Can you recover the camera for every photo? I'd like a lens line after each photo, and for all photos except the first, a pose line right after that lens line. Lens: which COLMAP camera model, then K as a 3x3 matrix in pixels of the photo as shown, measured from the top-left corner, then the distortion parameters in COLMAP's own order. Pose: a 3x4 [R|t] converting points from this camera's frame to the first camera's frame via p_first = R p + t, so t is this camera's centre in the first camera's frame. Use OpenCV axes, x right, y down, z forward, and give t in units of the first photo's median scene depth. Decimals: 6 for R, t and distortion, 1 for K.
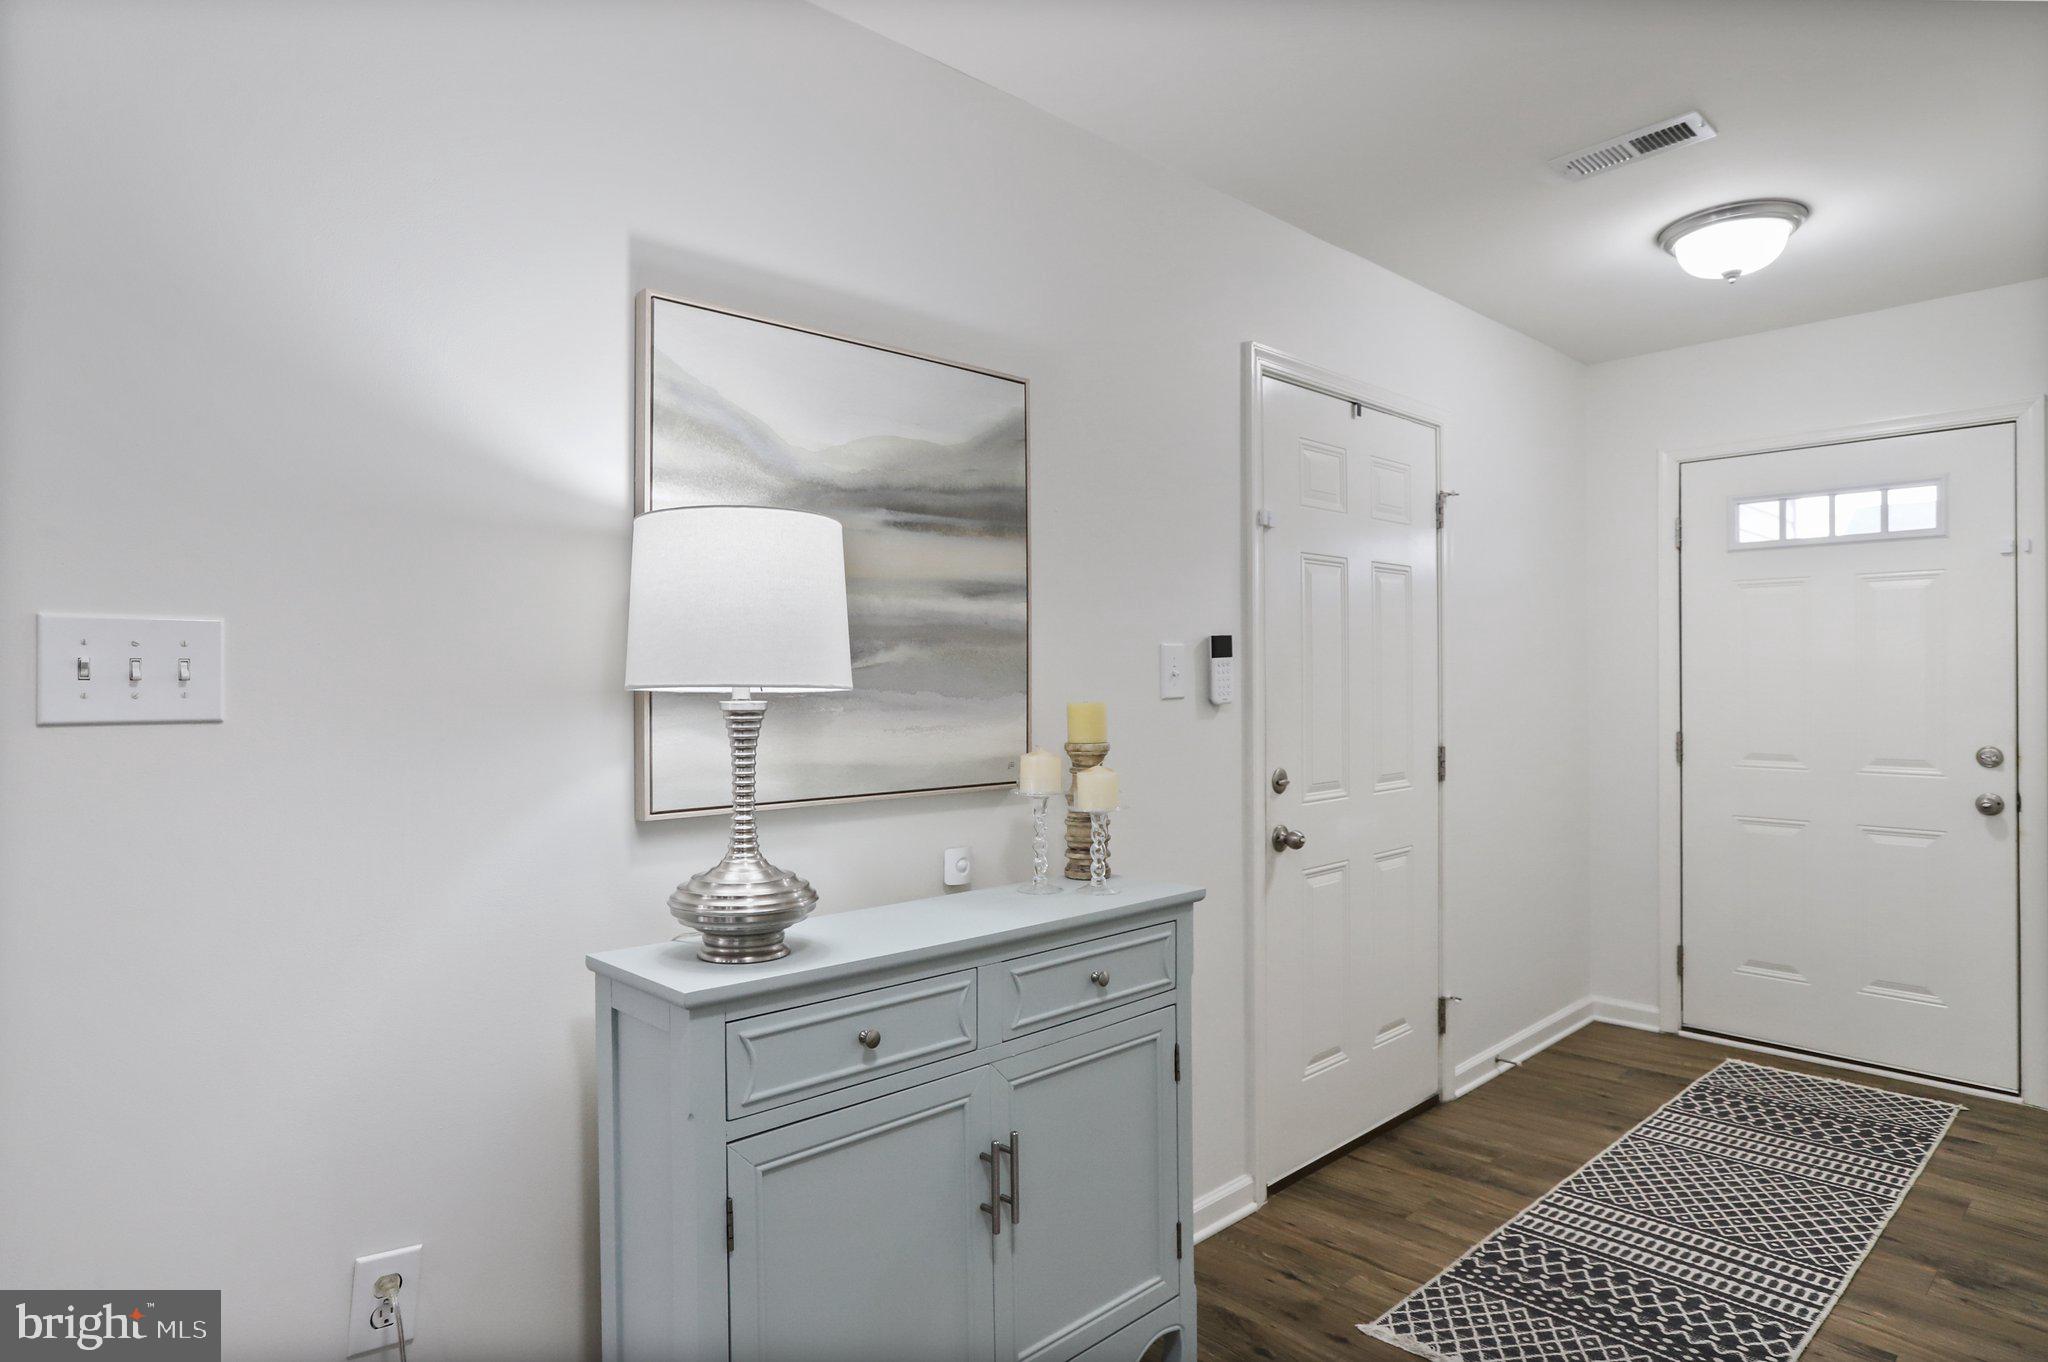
lens RADIAL K [[1120.3, 0, 1021.0], [0, 1120.3, 679.4], [0, 0, 1]] dist [-0.015662, 0.005994]
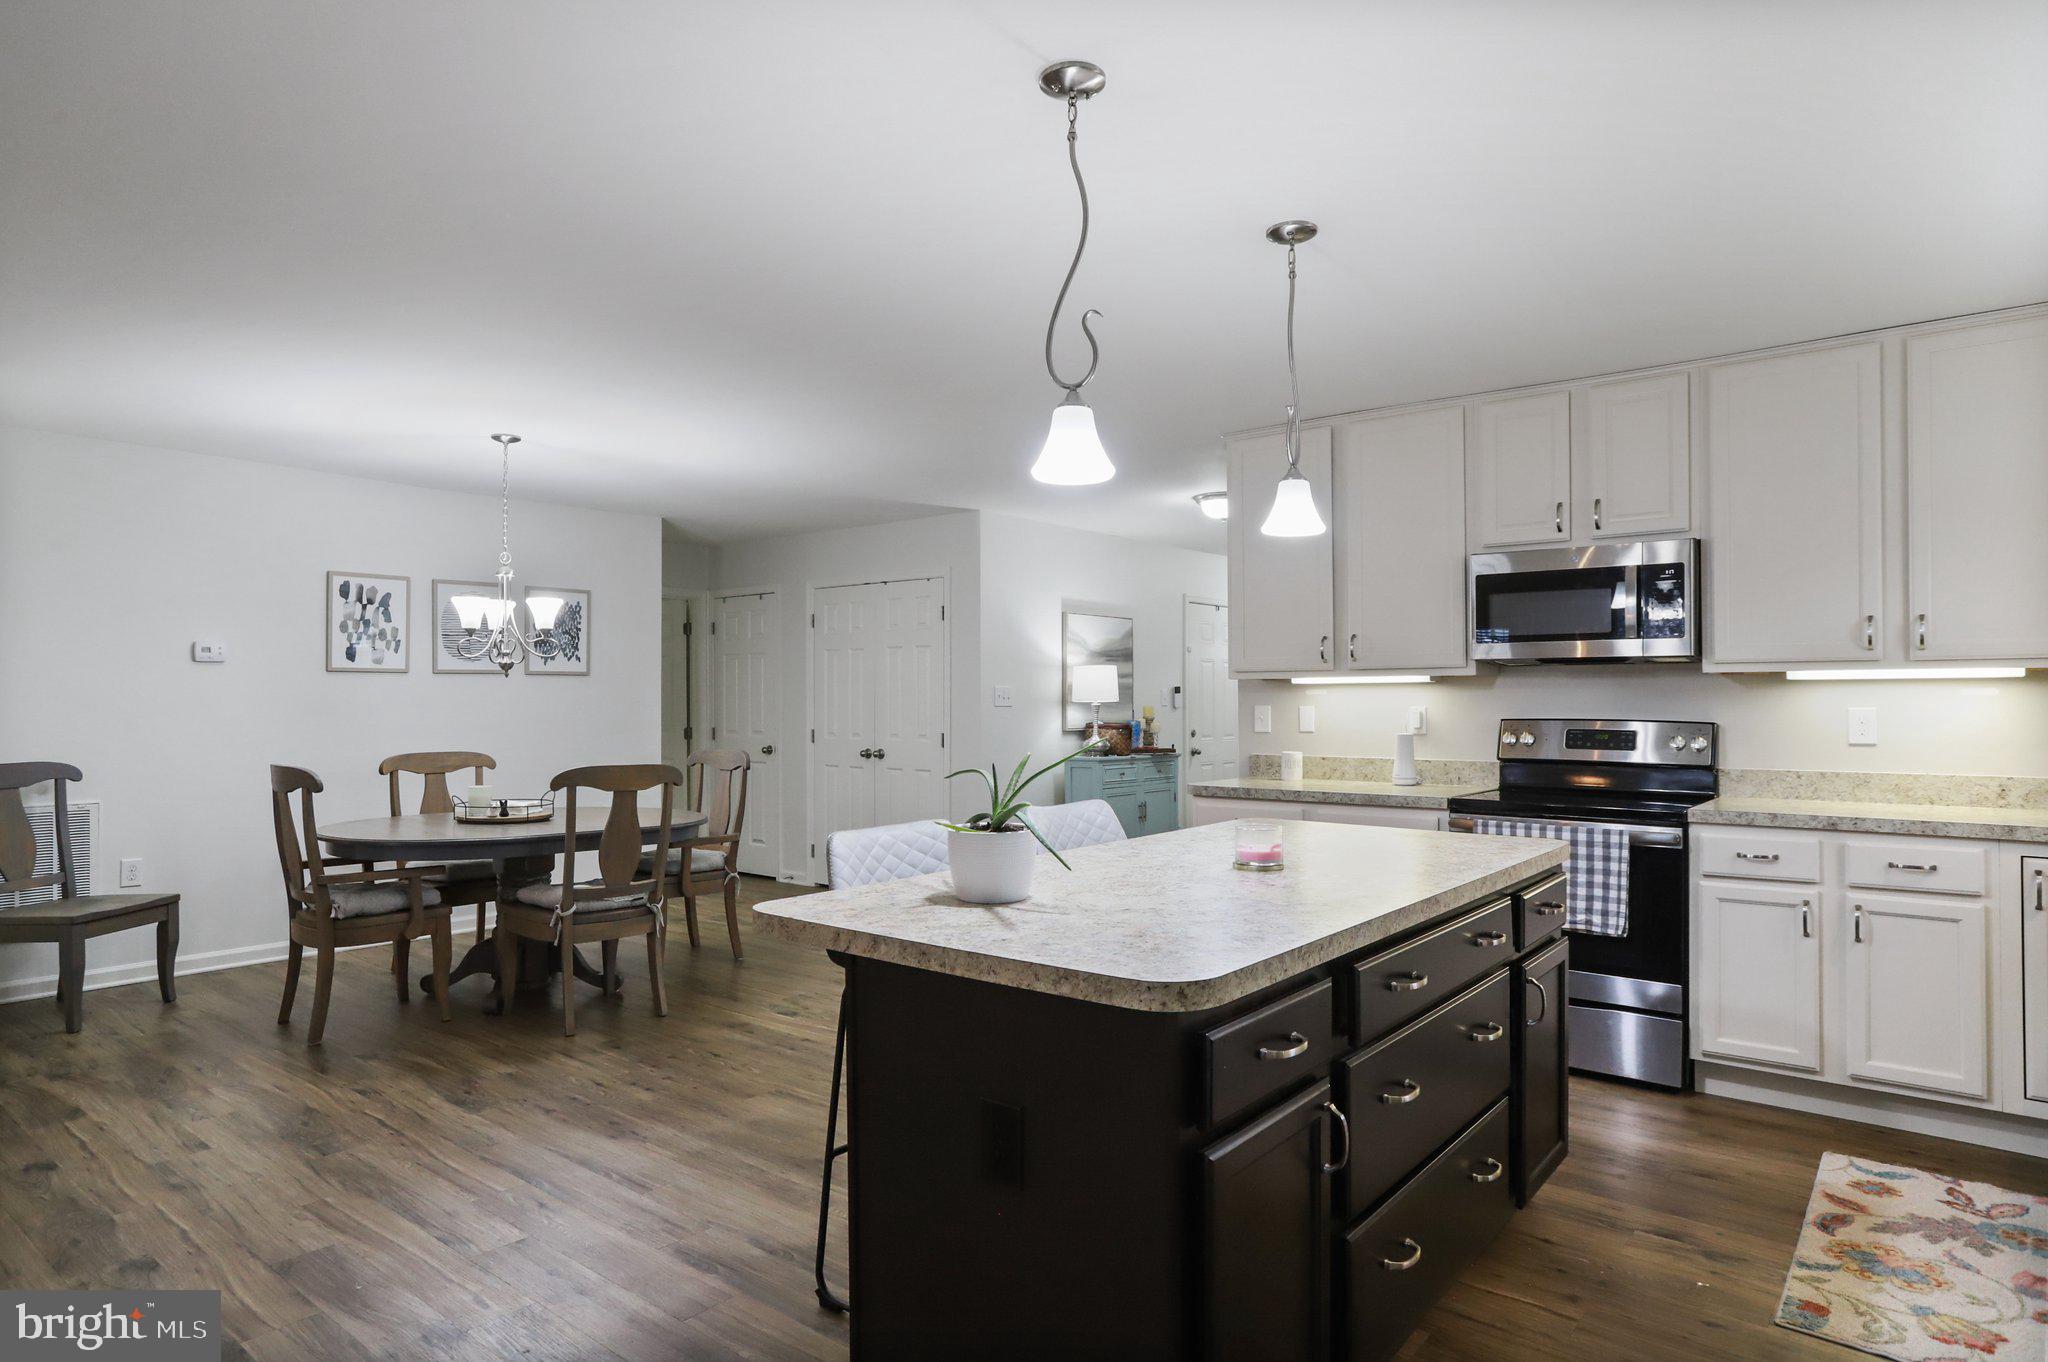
lens RADIAL K [[1186.7, 0, 1012.2], [0, 1186.7, 675.7], [0, 0, 1]] dist [-0.012299, 0.001490]
pose [[0.991088, 0.007792, 0.132979, -0.909161], [-0.004894, 0.999744, -0.022106, 0.009608], [-0.133117, 0.021258, 0.990872, -2.827258]]
